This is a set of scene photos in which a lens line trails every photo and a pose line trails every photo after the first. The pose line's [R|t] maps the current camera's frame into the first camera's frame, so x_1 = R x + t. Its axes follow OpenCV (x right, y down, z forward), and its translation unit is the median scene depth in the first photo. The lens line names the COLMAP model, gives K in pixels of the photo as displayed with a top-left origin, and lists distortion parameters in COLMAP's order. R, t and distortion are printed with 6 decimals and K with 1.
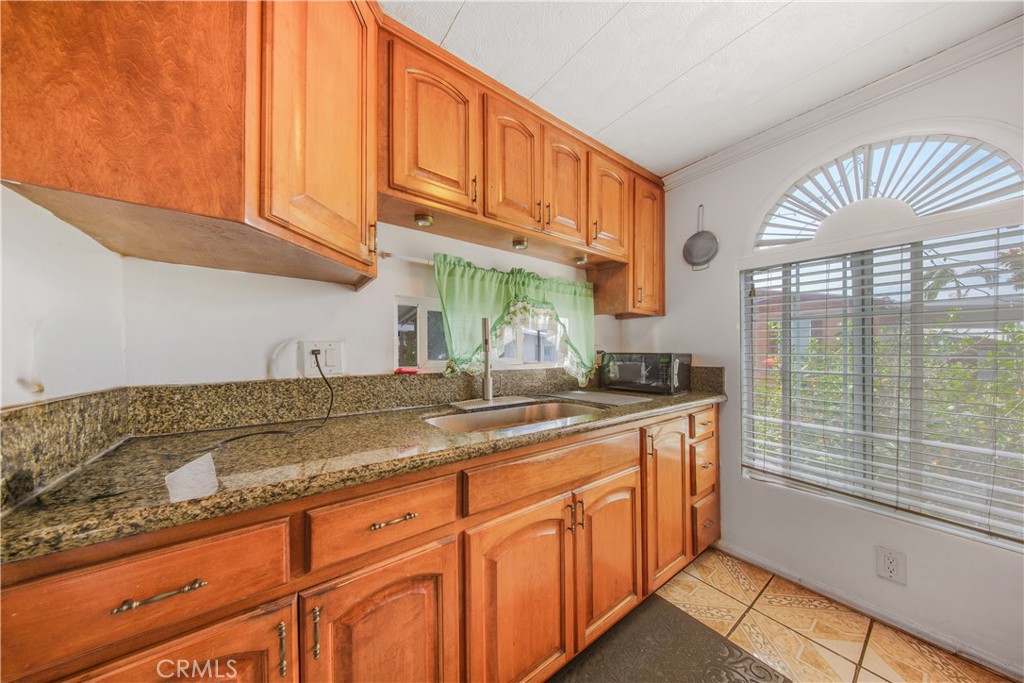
lens RADIAL K [[309.6, 0, 504.9], [0, 309.6, 349.4], [0, 0, 1]] dist [-0.002451, -0.000277]
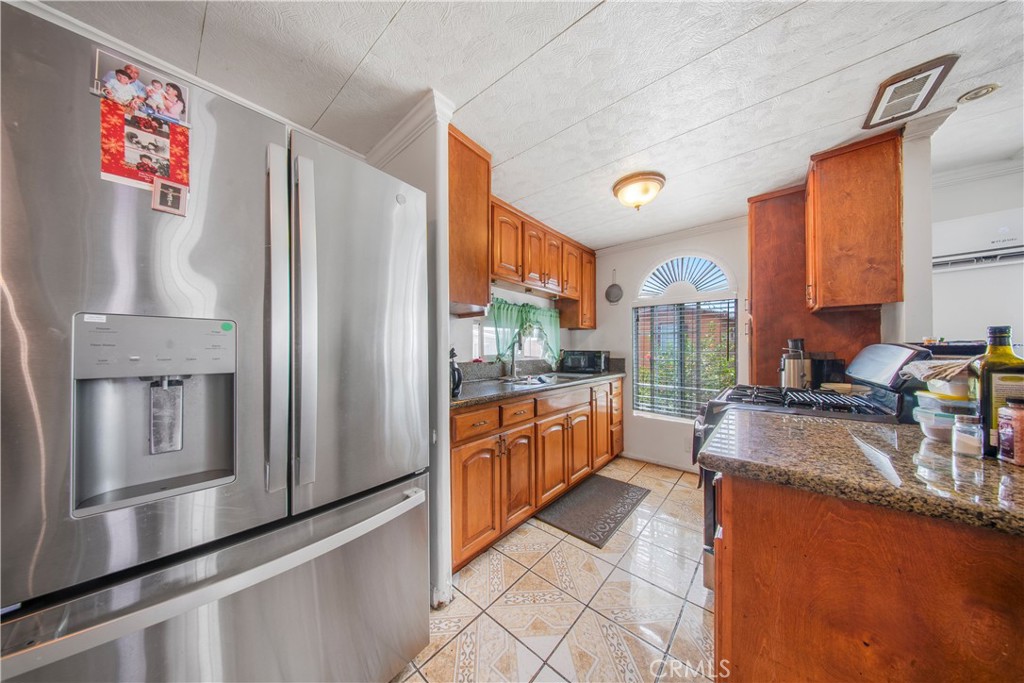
lens RADIAL K [[309.6, 0, 517.4], [0, 309.6, 350.1], [0, 0, 1]] dist [-0.002451, -0.000277]
pose [[0.959038, -0.001148, 0.283276, -0.491109], [0.000164, 0.999994, 0.003497, 0.002115], [-0.283278, -0.003307, 0.959032, -0.671259]]
